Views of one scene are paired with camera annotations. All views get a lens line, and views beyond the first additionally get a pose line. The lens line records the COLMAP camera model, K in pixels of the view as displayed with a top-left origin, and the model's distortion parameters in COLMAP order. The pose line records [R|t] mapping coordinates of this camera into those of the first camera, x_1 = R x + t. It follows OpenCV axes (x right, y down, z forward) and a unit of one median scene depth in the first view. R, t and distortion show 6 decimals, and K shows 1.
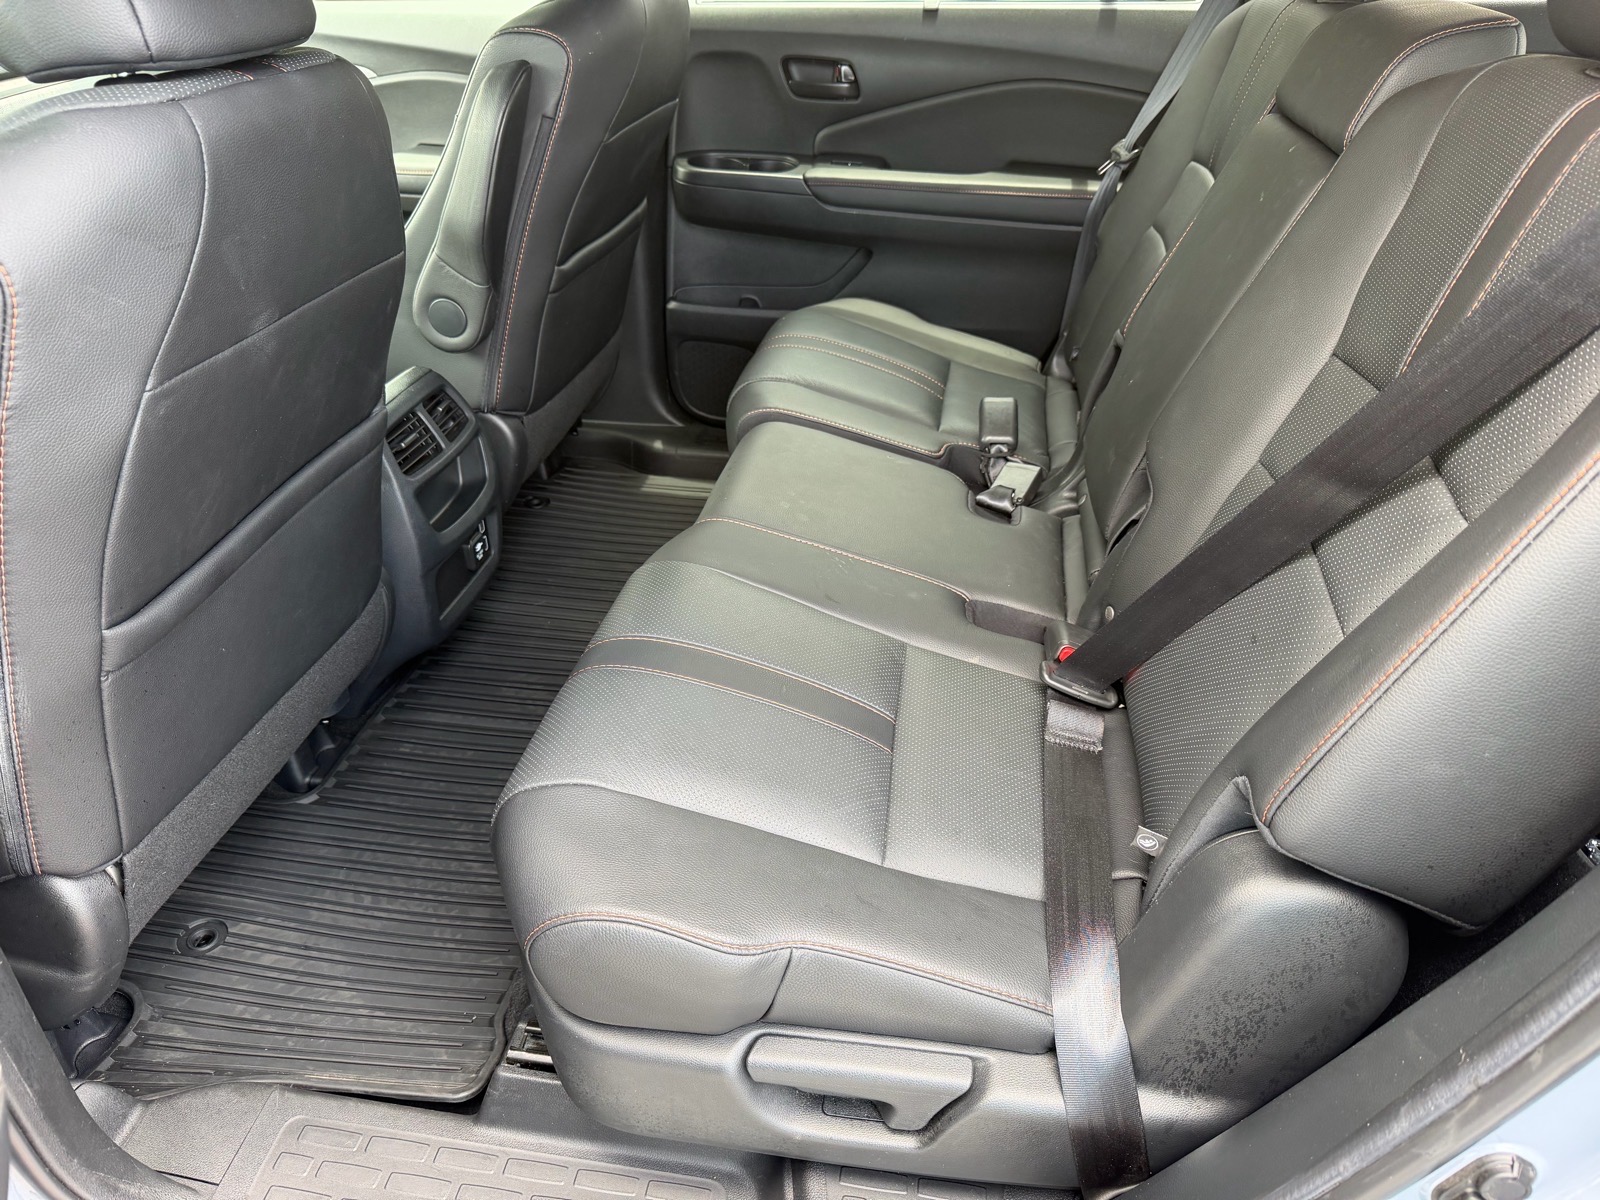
lens RADIAL K [[1147.0, 0, 790.5], [0, 1147.0, 596.9], [0, 0, 1]] dist [0.033397, -0.037893]
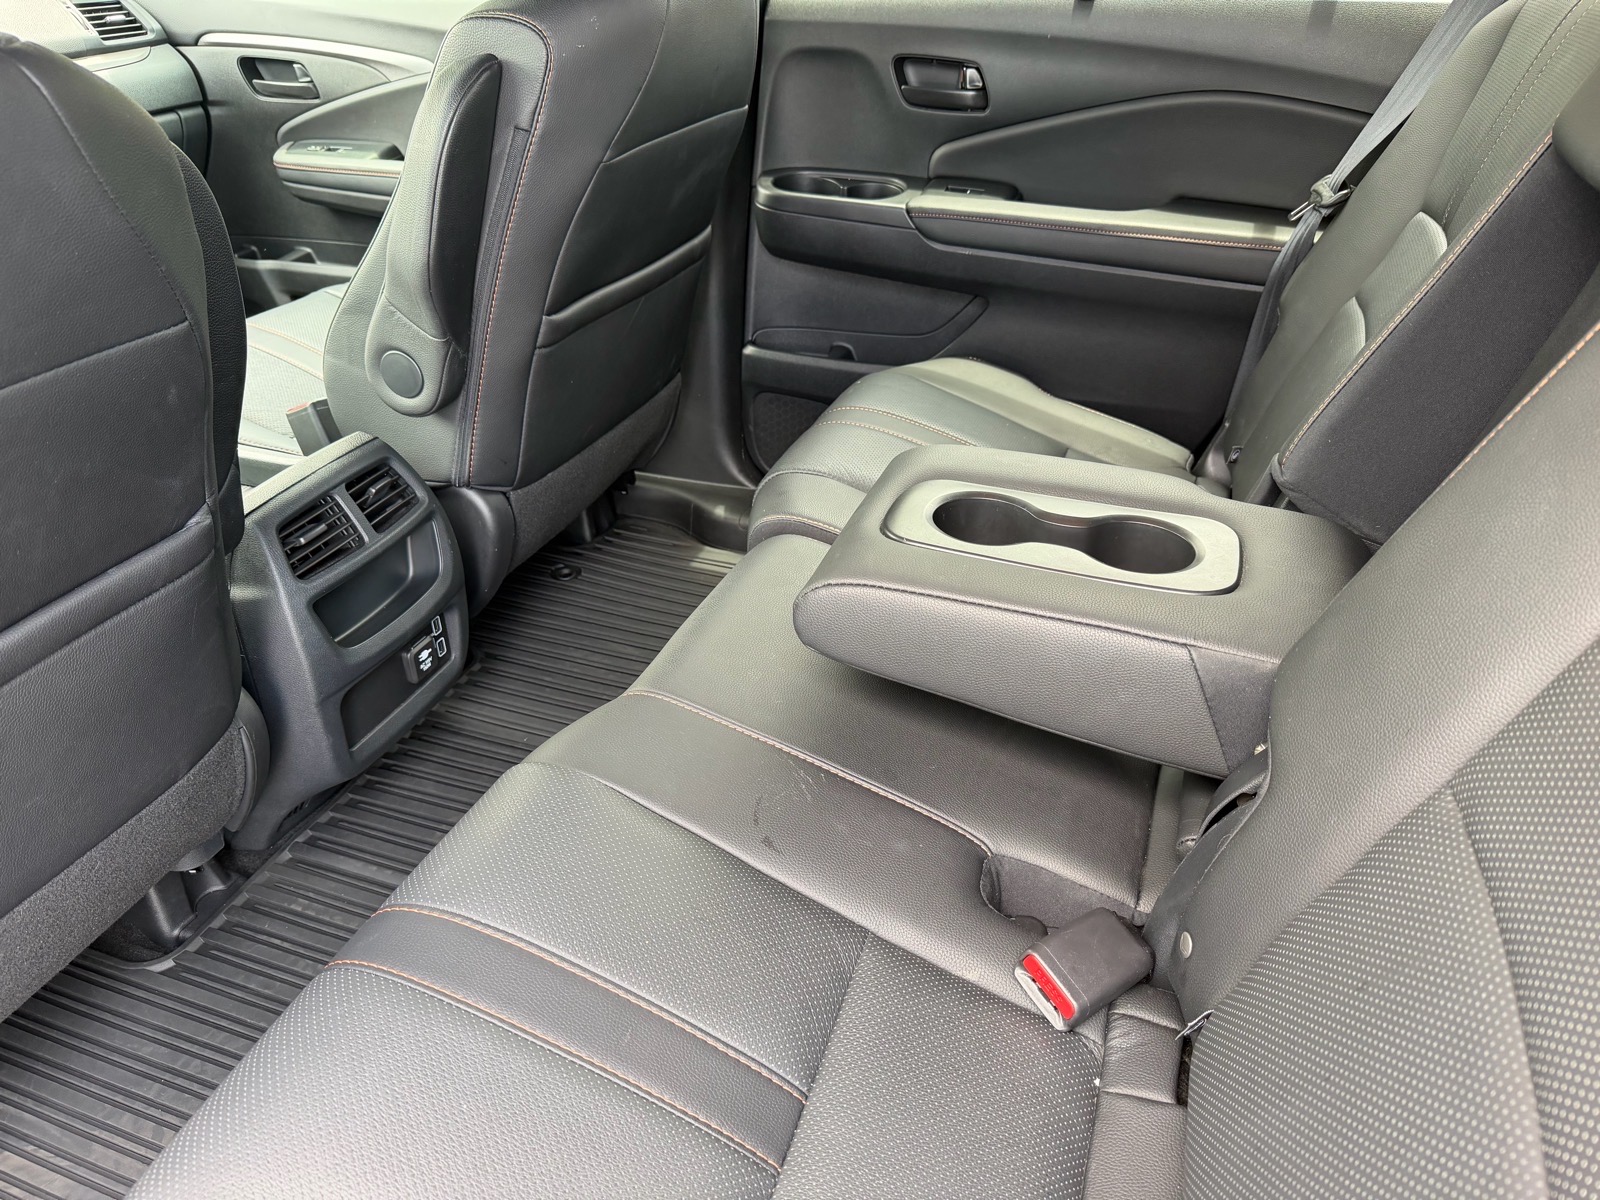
lens RADIAL K [[1147.0, 0, 782.4], [0, 1147.0, 603.2], [0, 0, 1]] dist [0.033397, -0.037893]
pose [[0.982439, 0.094905, -0.160643, 0.090301], [-0.093859, 0.995486, 0.014103, -0.101448], [0.161256, 0.001223, 0.986912, 0.212664]]
